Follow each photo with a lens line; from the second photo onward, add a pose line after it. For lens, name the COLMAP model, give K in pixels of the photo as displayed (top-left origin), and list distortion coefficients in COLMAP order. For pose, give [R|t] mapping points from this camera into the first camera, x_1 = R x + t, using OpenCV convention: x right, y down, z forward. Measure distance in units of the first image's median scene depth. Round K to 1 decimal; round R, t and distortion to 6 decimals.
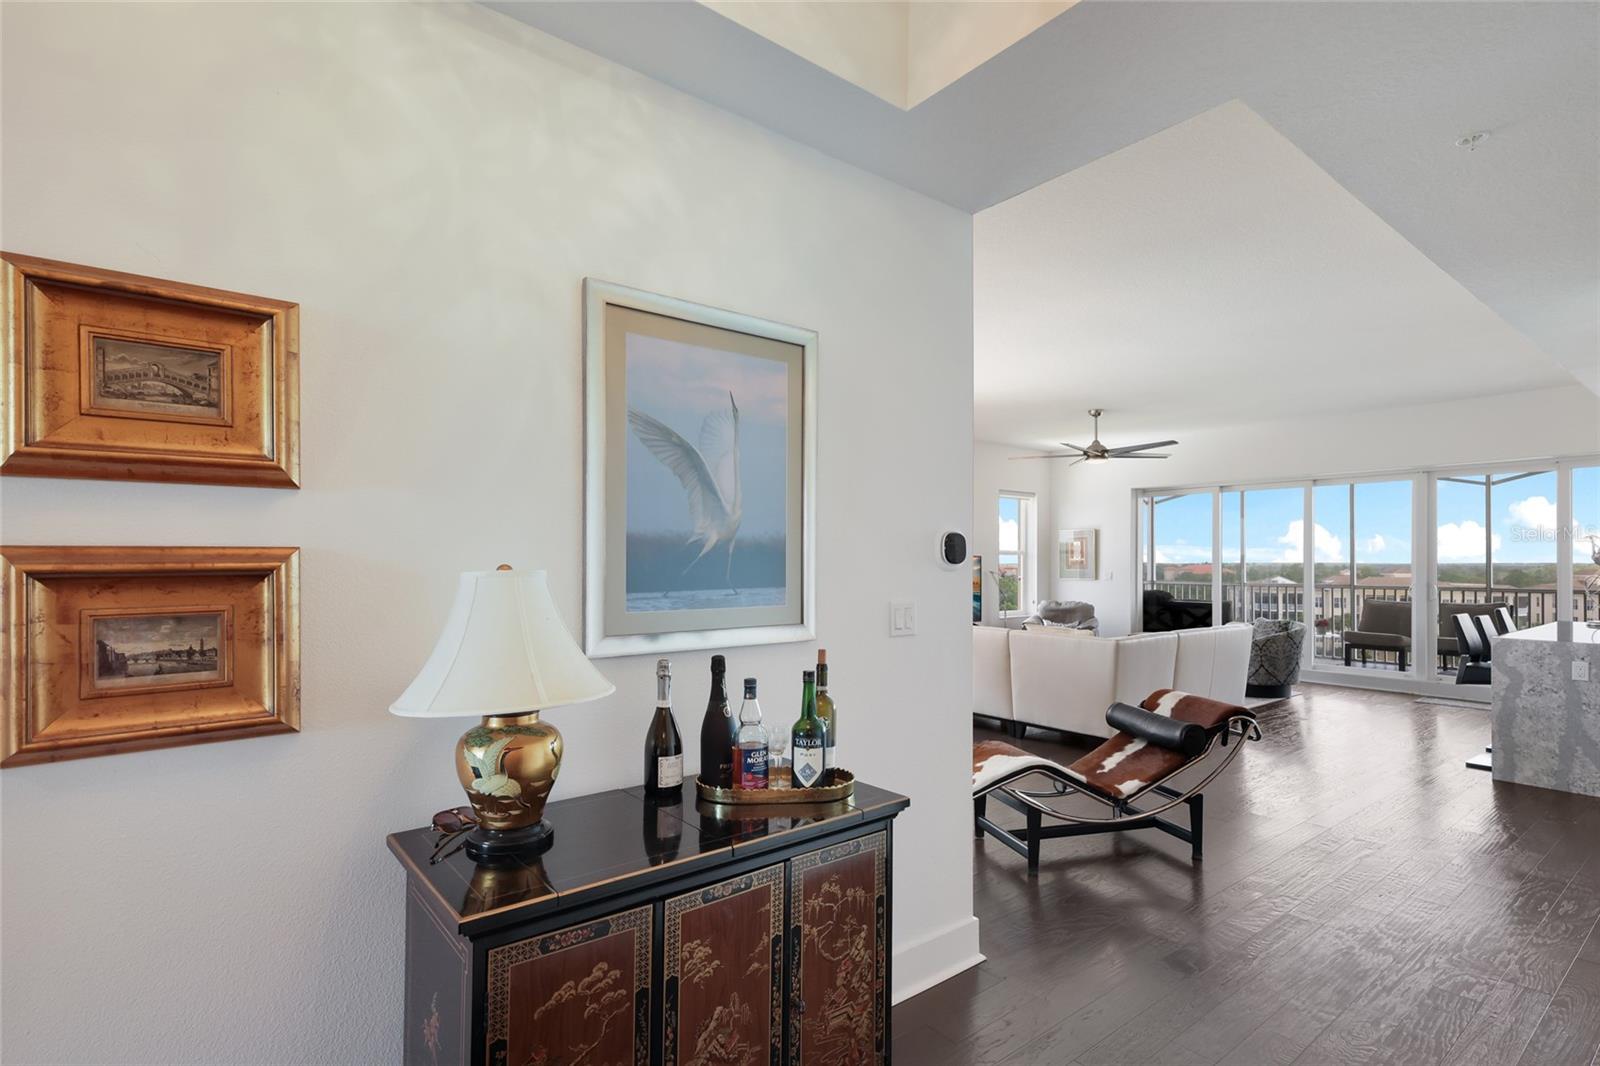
lens RADIAL K [[778.8, 0, 801.7], [0, 778.8, 555.1], [0, 0, 1]] dist [0.016469, -0.000561]
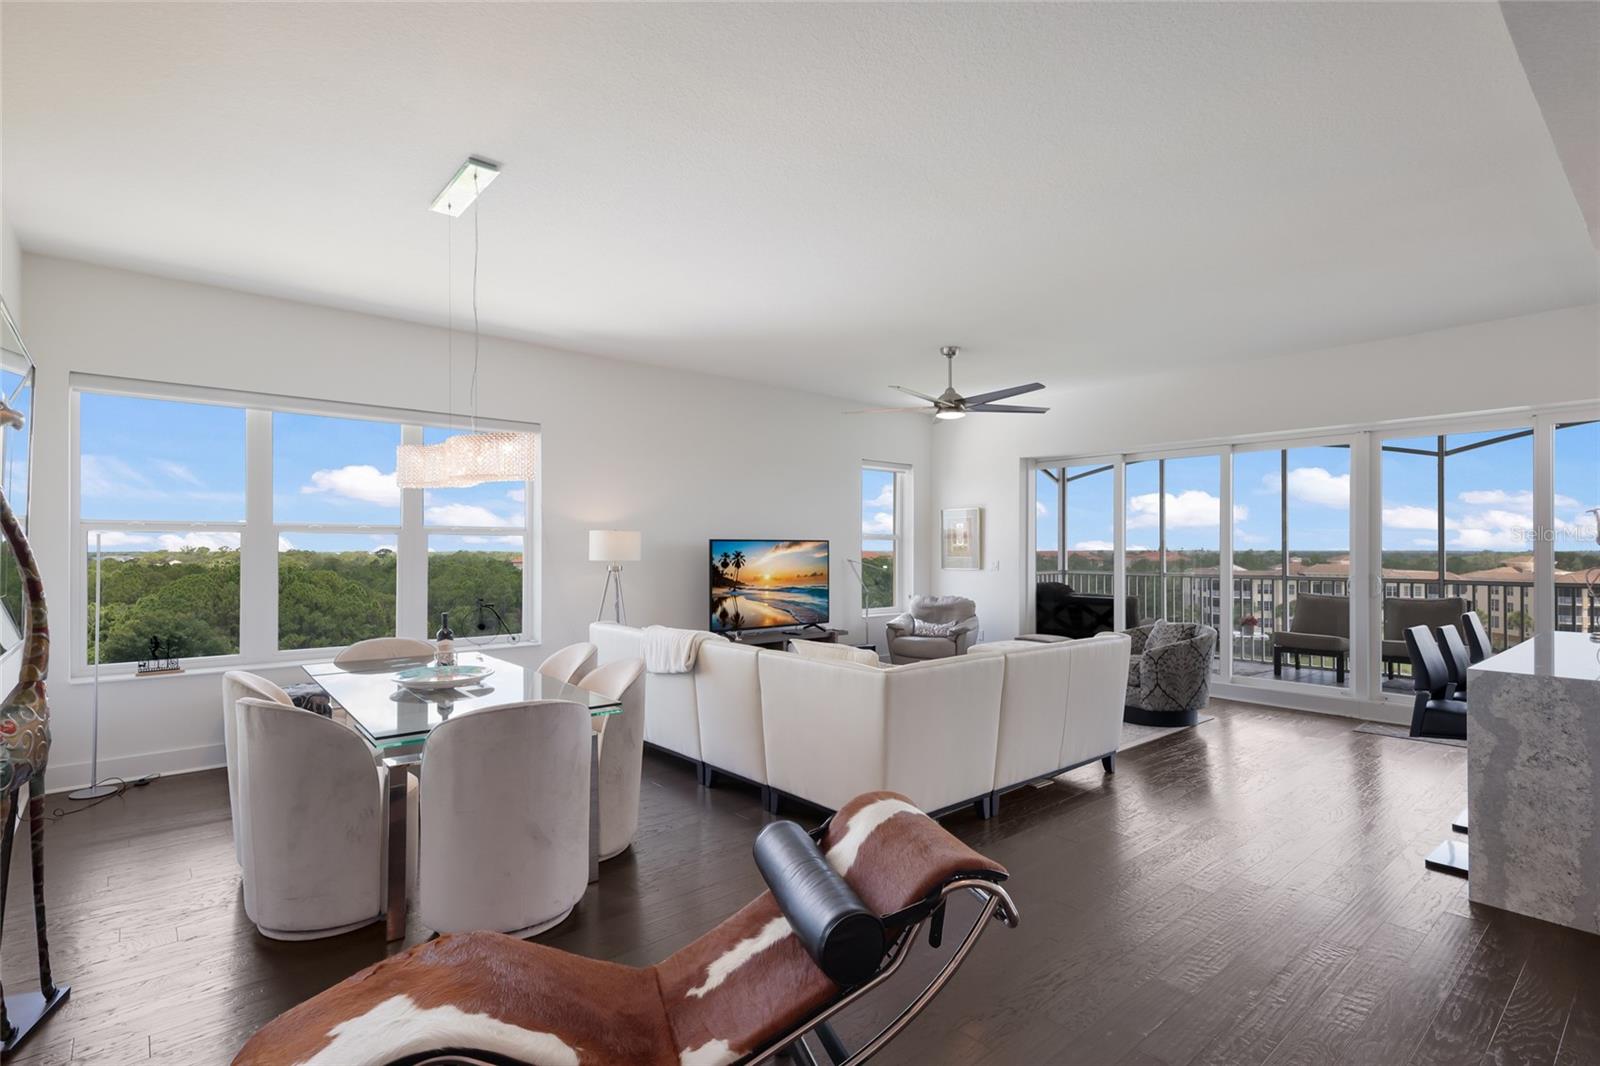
lens RADIAL K [[775.3, 0, 805.6], [0, 775.3, 542.6], [0, 0, 1]] dist [0.019119, -0.000577]
pose [[0.998970, 0.000817, 0.045364, 0.179621], [-0.000839, 1.000000, 0.000471, 0.003202], [-0.045363, -0.000509, 0.998970, 0.222873]]
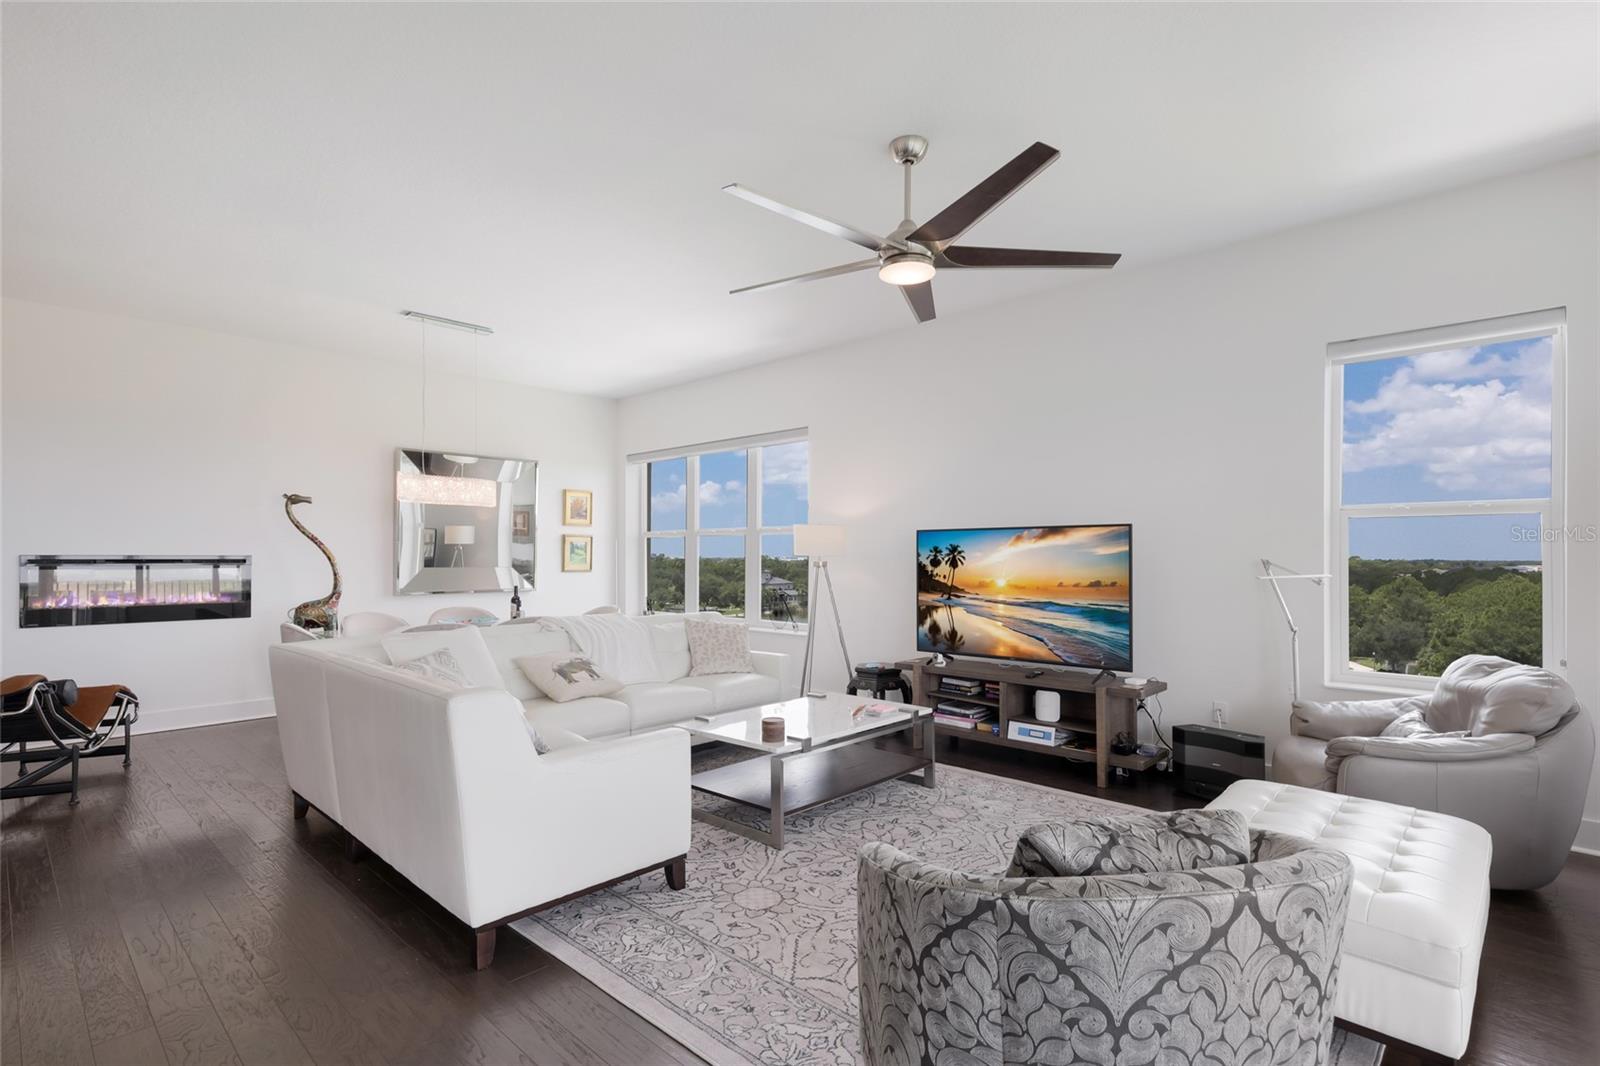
lens RADIAL K [[778.8, 0, 801.7], [0, 778.8, 555.1], [0, 0, 1]] dist [0.016469, -0.000561]
pose [[0.122810, -0.002984, -0.992426, 0.674401], [0.007326, 0.999971, -0.002100, 0.019519], [0.992403, -0.007013, 0.122828, 0.800802]]
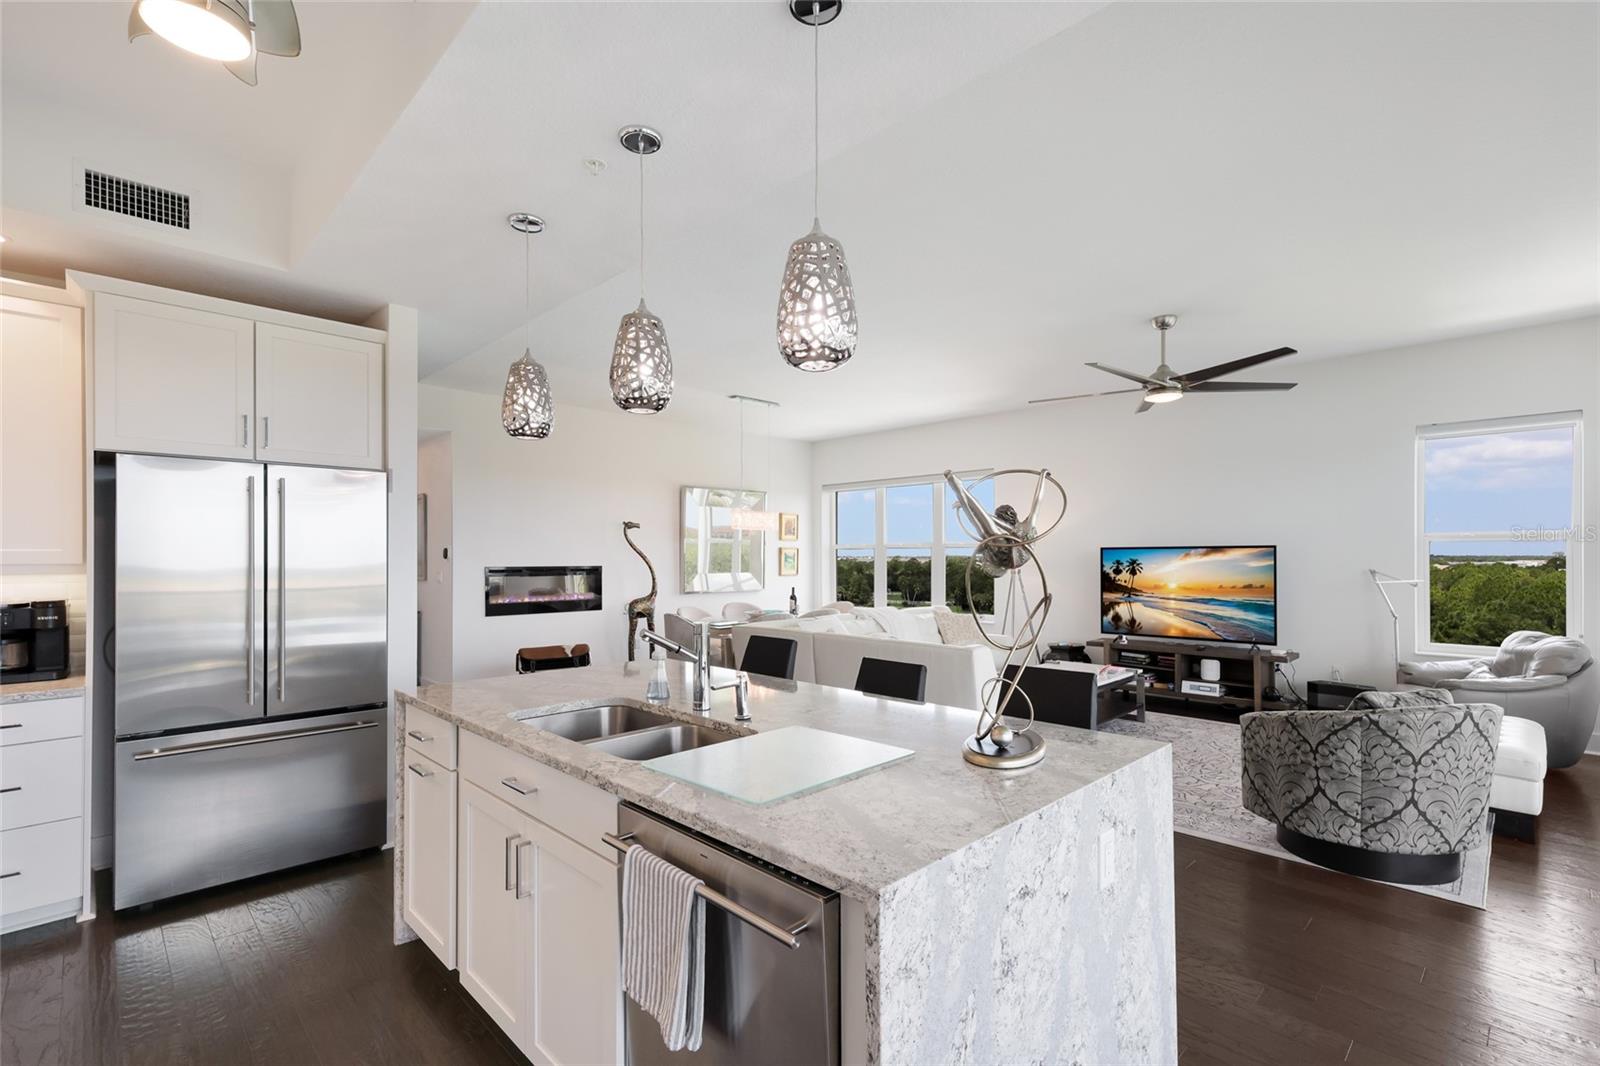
lens RADIAL K [[738.0, 0, 796.5], [0, 738.0, 558.7], [0, 0, 1]] dist [0.002303, 0.008754]
pose [[0.094605, 0.002684, -0.995511, 0.846559], [0.010127, 0.999942, 0.003658, 0.005823], [0.995463, -0.010428, 0.094572, 0.570891]]
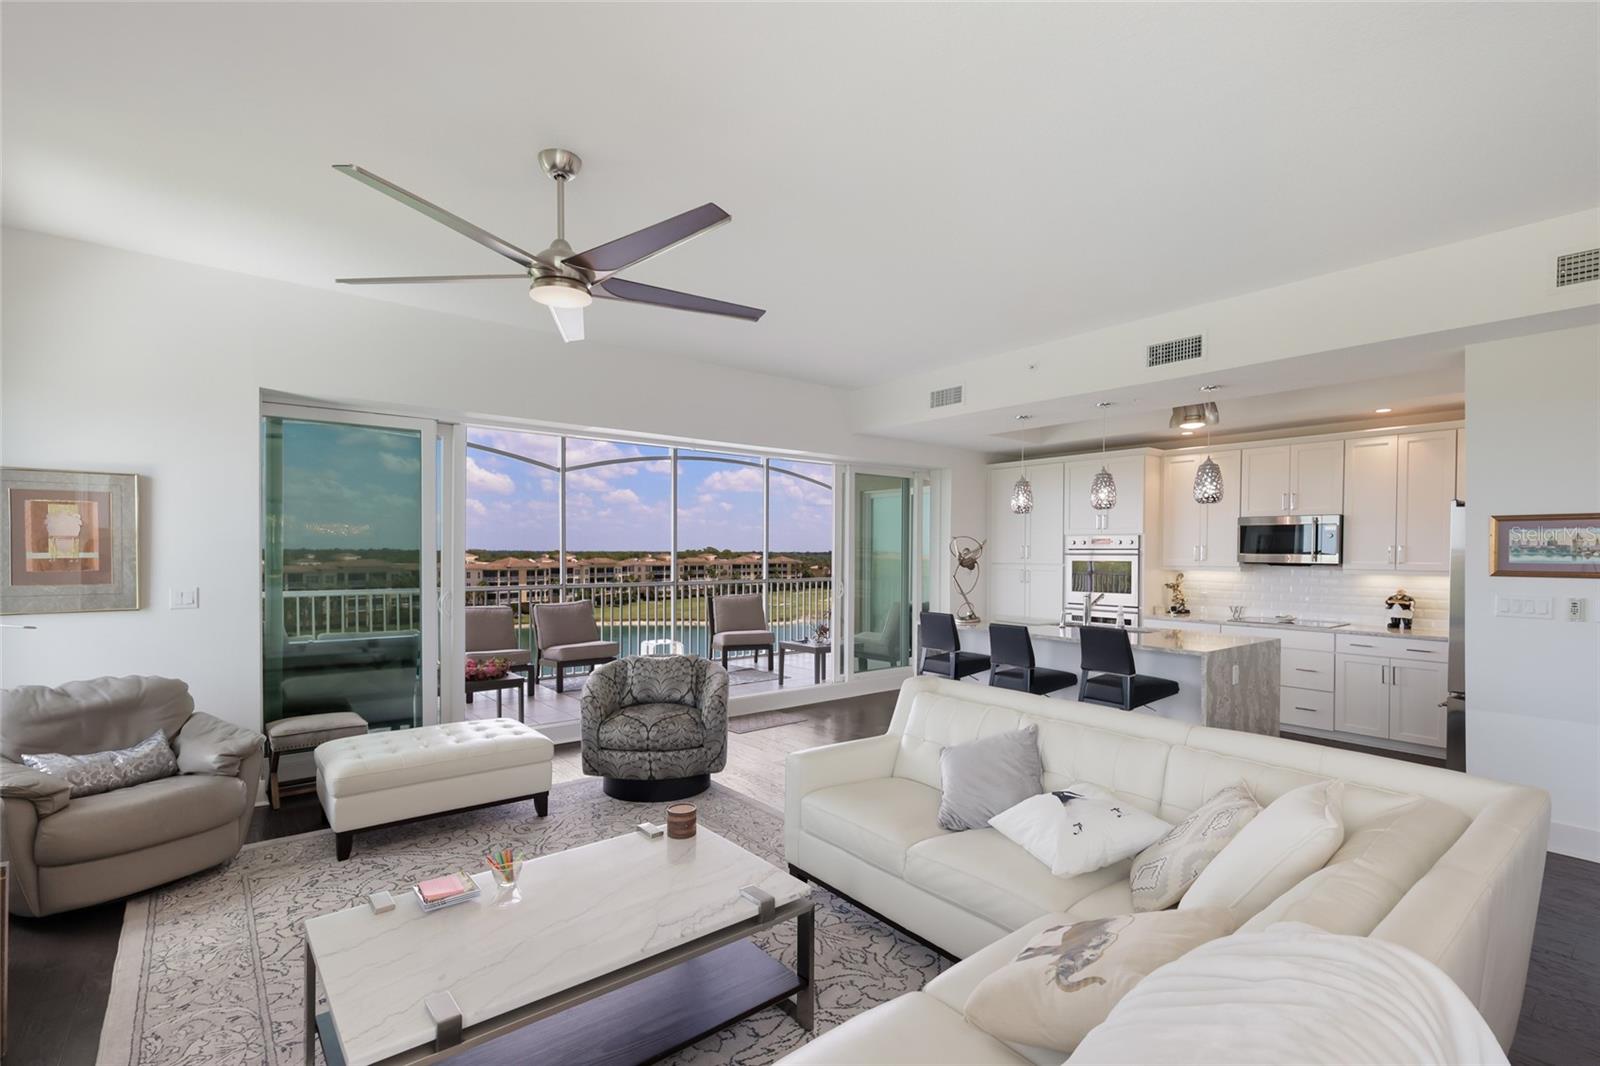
lens RADIAL K [[738.0, 0, 796.5], [0, 738.0, 558.7], [0, 0, 1]] dist [0.002303, 0.008754]
pose [[0.000988, -0.009832, 0.999951, 0.024088], [-0.012892, 0.999868, 0.009844, -0.000799], [-0.999916, -0.012901, 0.000861, 0.788377]]
